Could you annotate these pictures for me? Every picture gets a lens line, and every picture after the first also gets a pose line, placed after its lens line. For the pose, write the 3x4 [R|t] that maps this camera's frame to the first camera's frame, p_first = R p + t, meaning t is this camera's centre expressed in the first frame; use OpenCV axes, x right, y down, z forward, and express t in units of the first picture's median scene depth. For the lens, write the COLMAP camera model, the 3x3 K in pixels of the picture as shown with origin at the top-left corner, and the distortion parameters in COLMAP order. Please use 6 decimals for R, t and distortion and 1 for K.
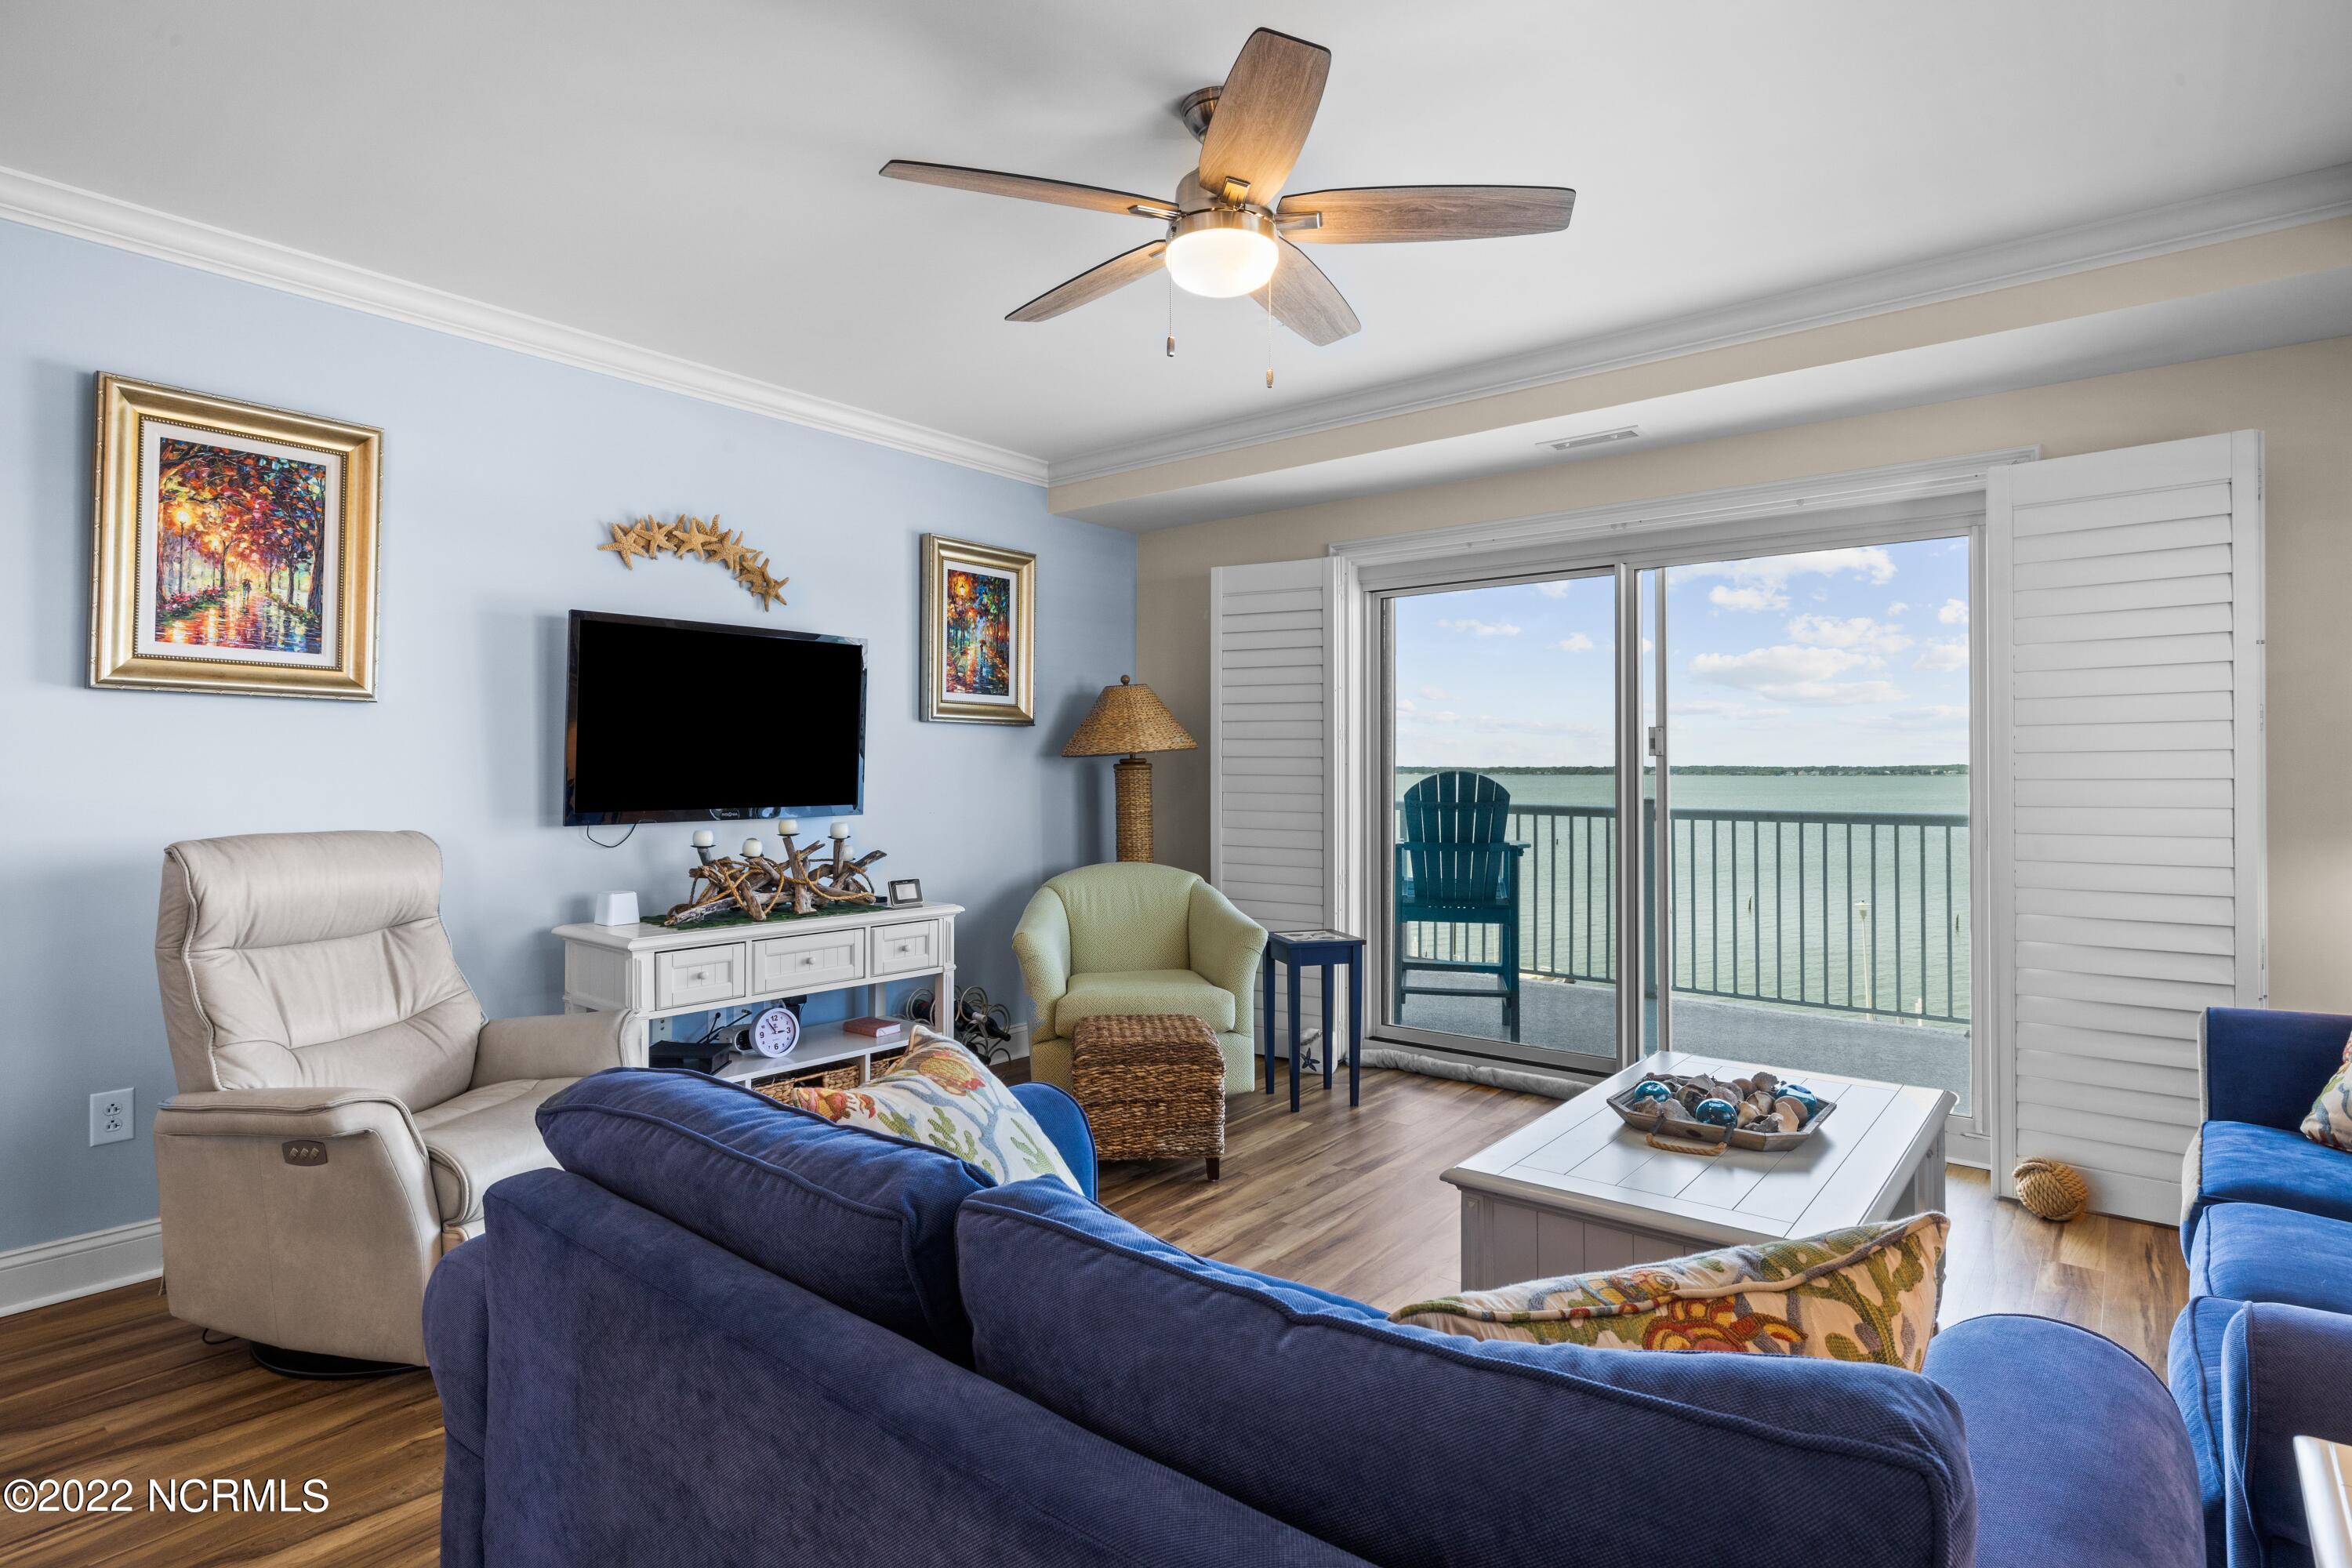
lens RADIAL K [[1193.2, 0, 1160.4], [0, 1193.2, 773.8], [0, 0, 1]] dist [-0.005522, 0.001432]
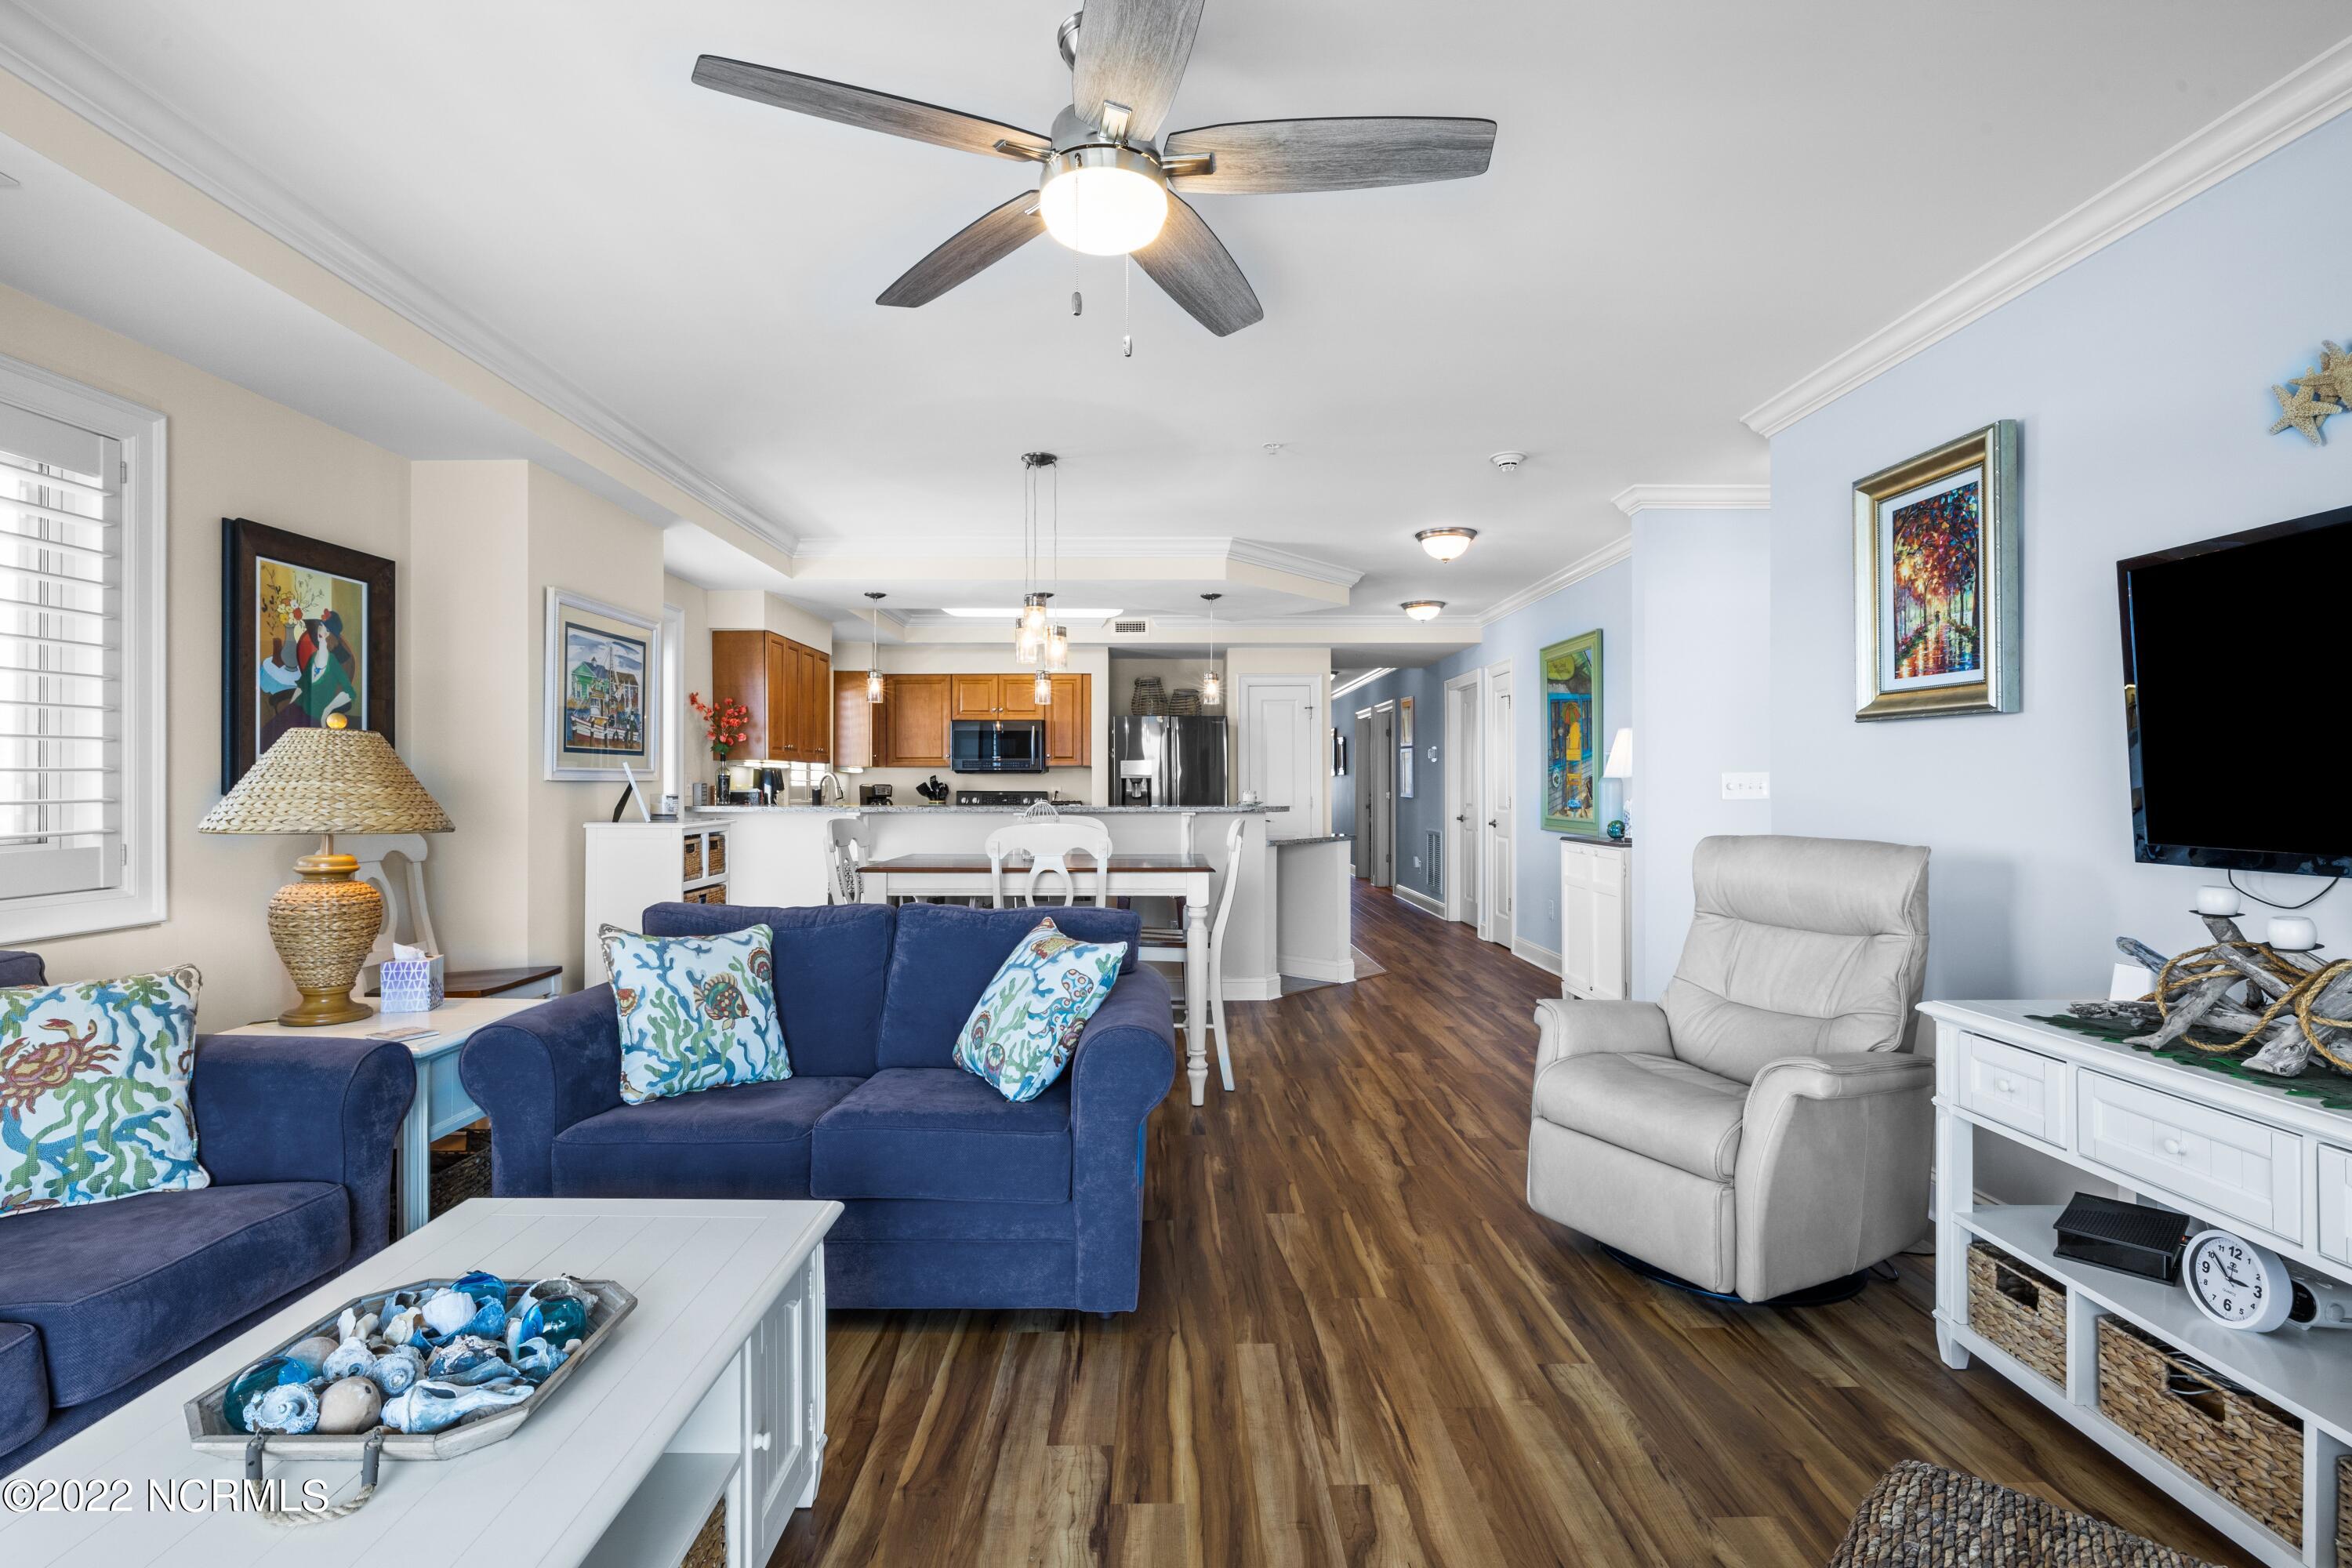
lens RADIAL K [[1106.8, 0, 1127.1], [0, 1106.8, 777.6], [0, 0, 1]] dist [-0.007547, 0.002058]
pose [[-0.794676, -0.001089, -0.607033, 0.439739], [0.002746, 0.999982, -0.005389, -0.005810], [0.607027, -0.005949, -0.794659, 1.327923]]
